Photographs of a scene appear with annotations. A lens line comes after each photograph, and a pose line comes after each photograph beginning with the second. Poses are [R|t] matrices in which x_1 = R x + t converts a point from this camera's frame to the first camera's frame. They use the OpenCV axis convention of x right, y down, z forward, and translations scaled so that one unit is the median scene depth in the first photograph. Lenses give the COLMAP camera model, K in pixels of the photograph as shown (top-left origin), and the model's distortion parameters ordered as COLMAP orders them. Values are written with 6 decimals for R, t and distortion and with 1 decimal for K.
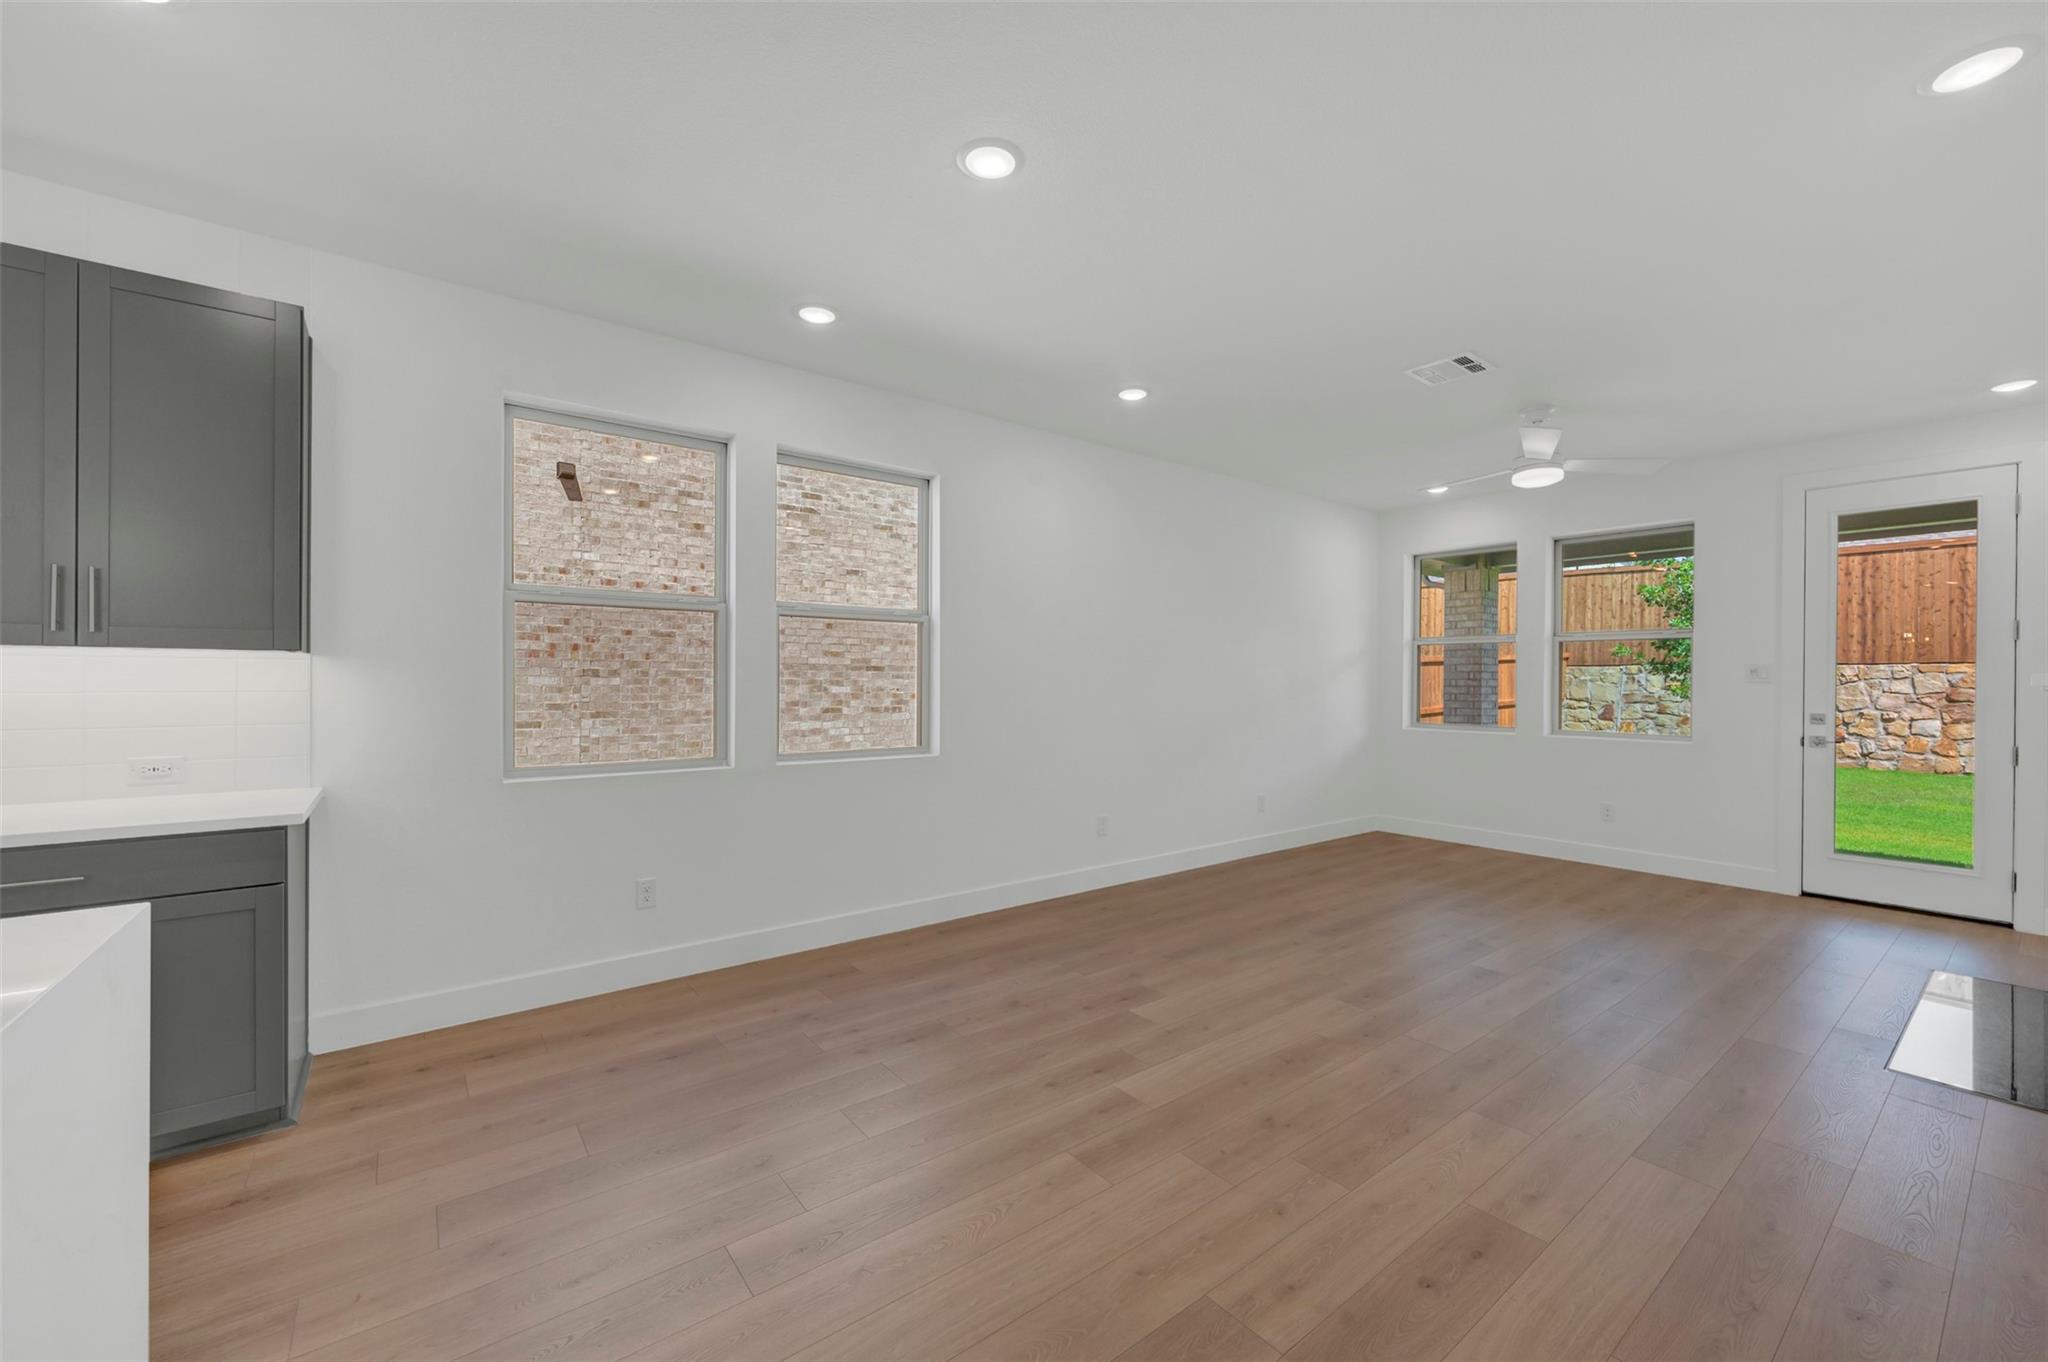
lens RADIAL K [[808.1, 0, 1030.5], [0, 808.1, 681.9], [0, 0, 1]] dist [-0.000986, 0.000921]
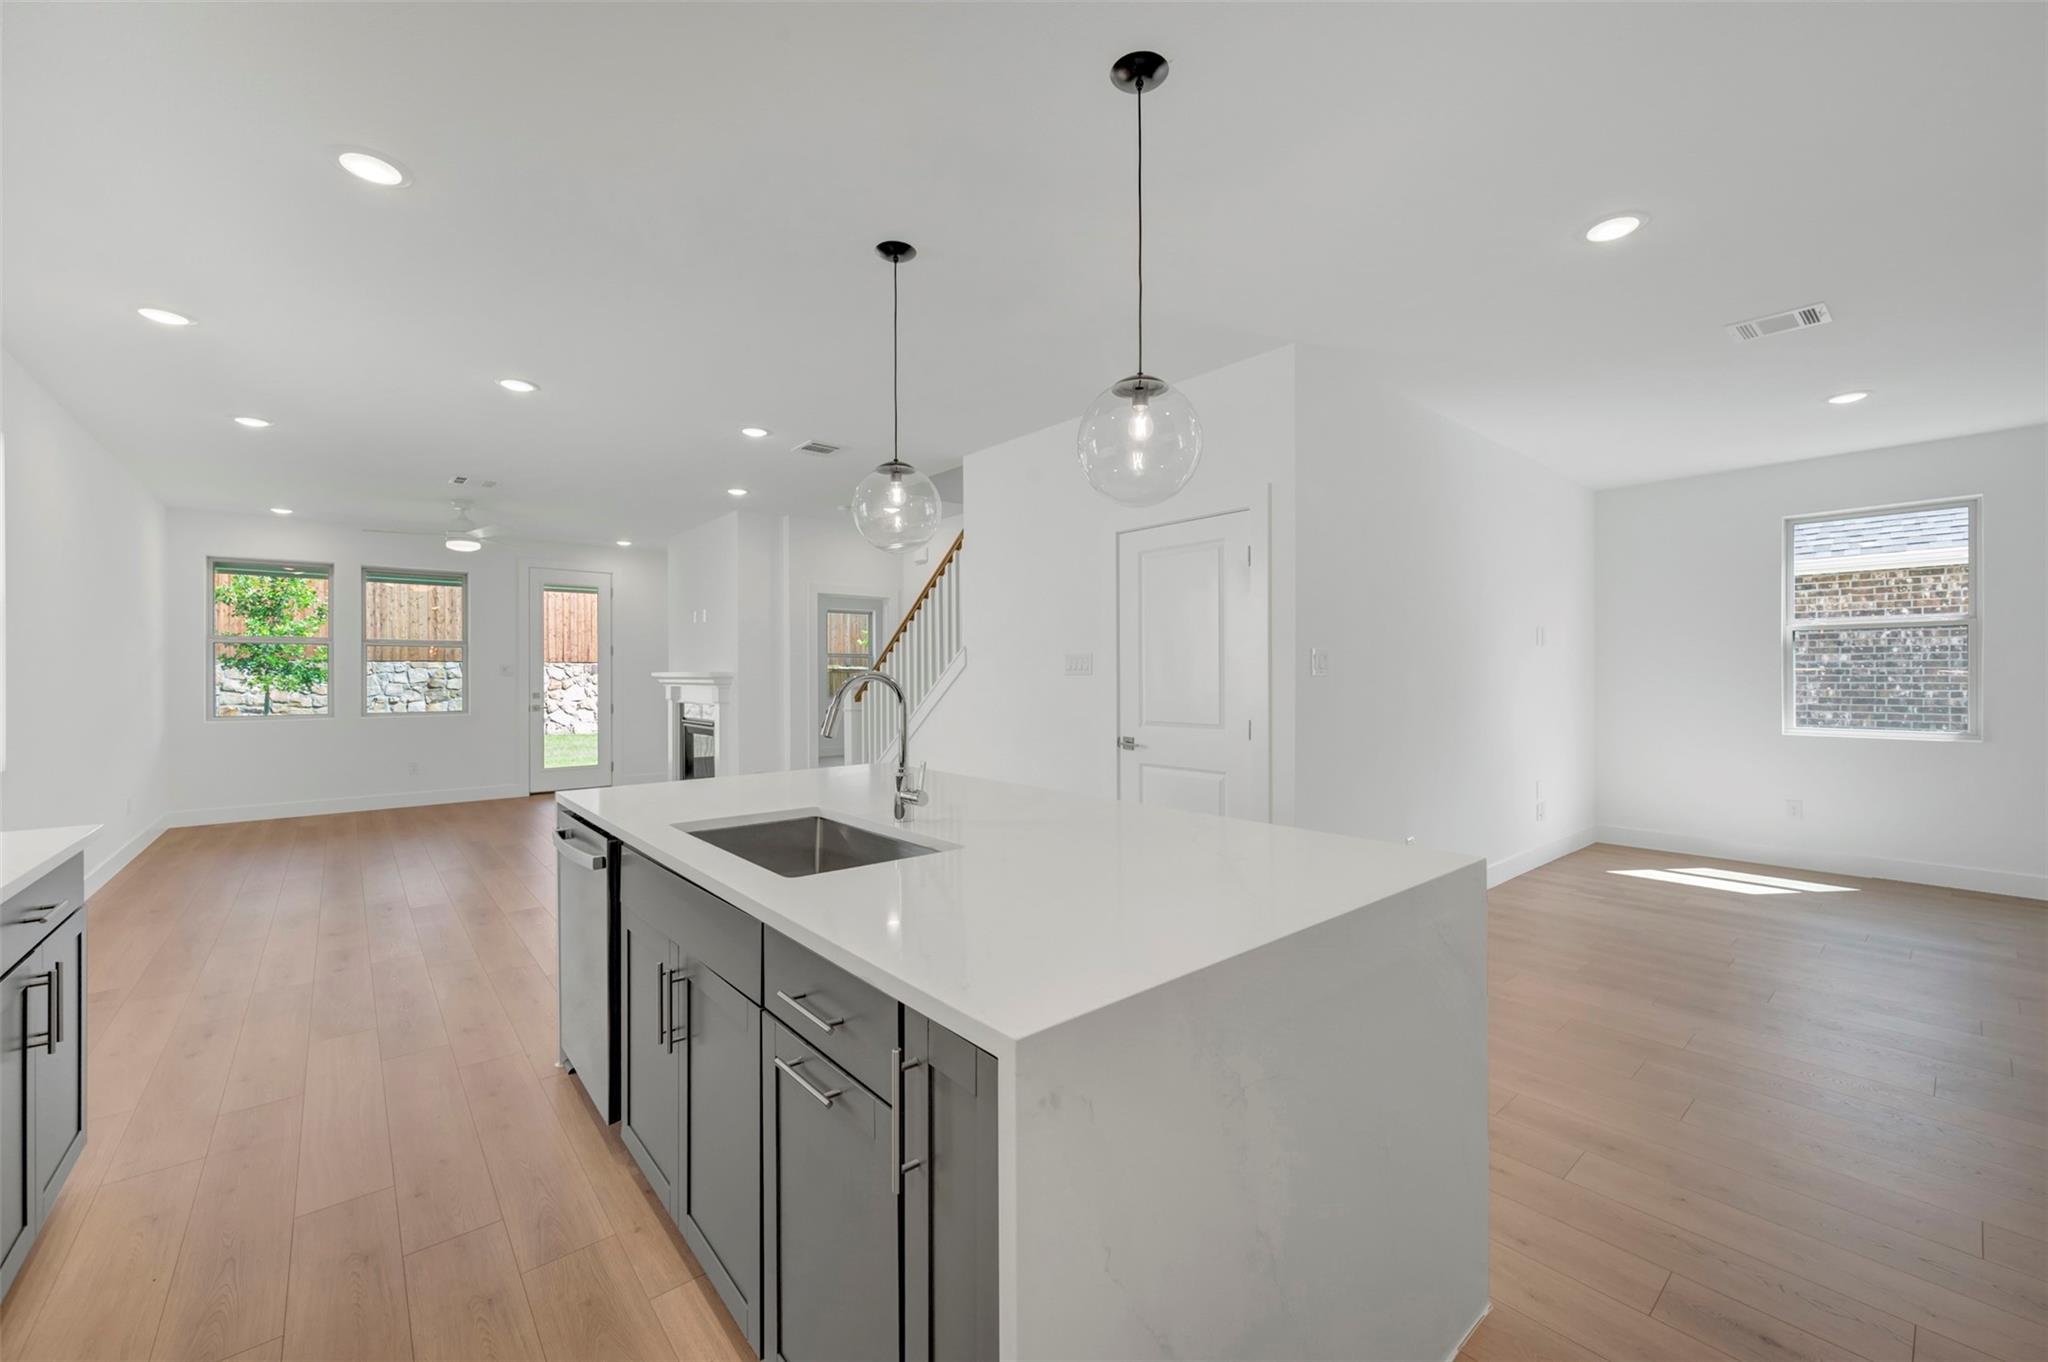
lens RADIAL K [[808.1, 0, 1025.3], [0, 808.1, 674.7], [0, 0, 1]] dist [-0.000986, 0.000921]
pose [[-0.038047, -0.006929, 0.999252, -0.329678], [0.006921, 0.999950, 0.007197, -0.002388], [-0.999252, 0.007189, -0.037997, -0.007738]]
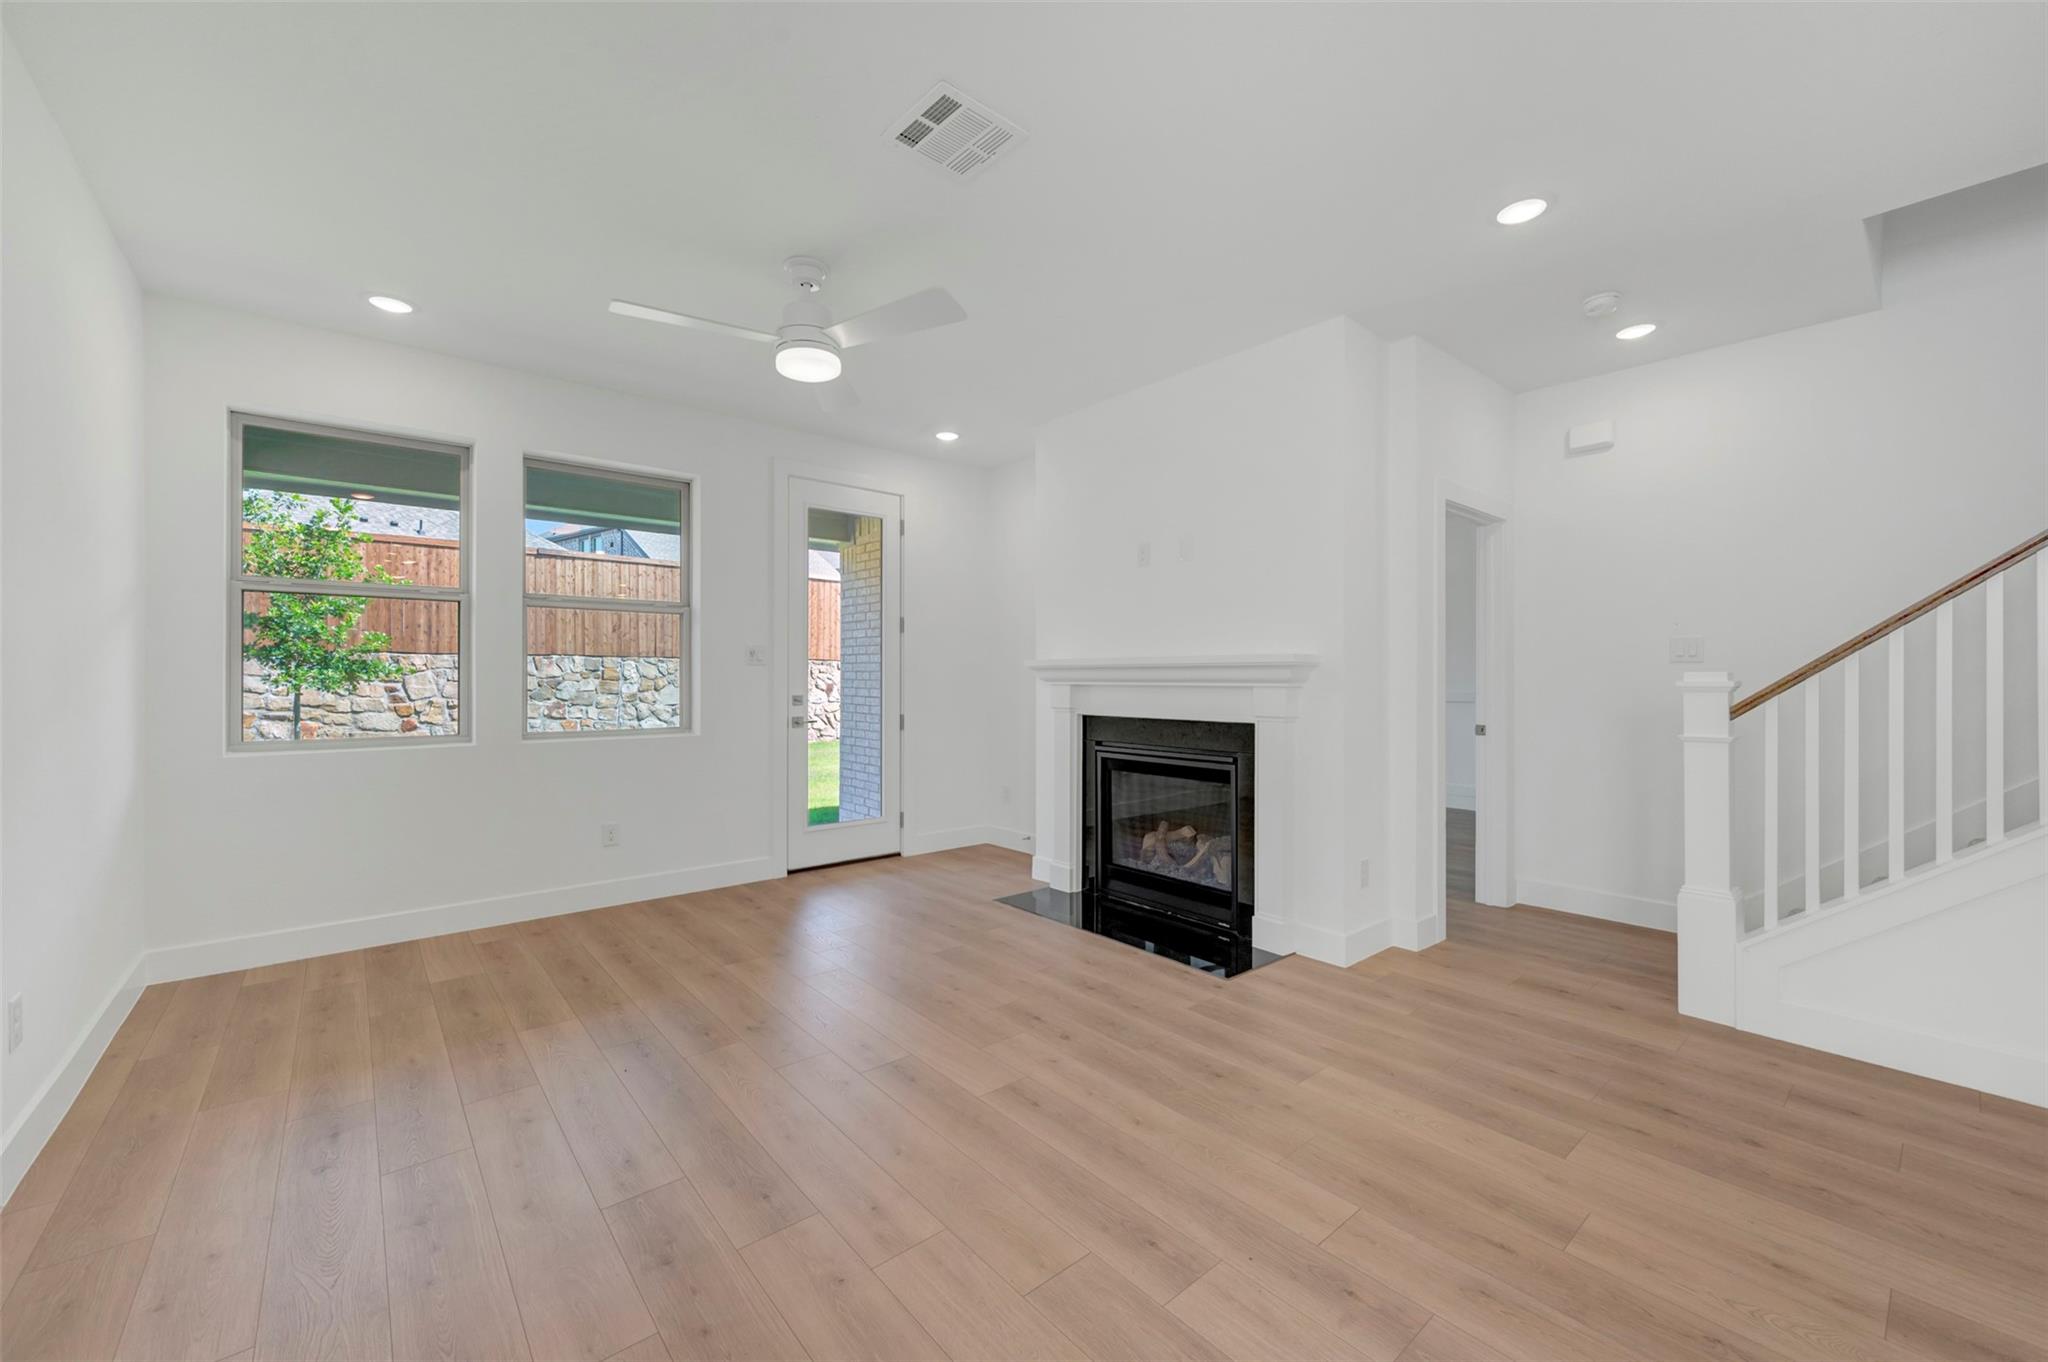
lens RADIAL K [[808.1, 0, 1029.5], [0, 808.1, 680.0], [0, 0, 1]] dist [-0.000986, 0.000921]
pose [[-0.039034, -0.009858, 0.999189, -0.026473], [0.003864, 0.999942, 0.010017, 0.004045], [-0.999230, 0.004252, -0.038994, 0.282967]]
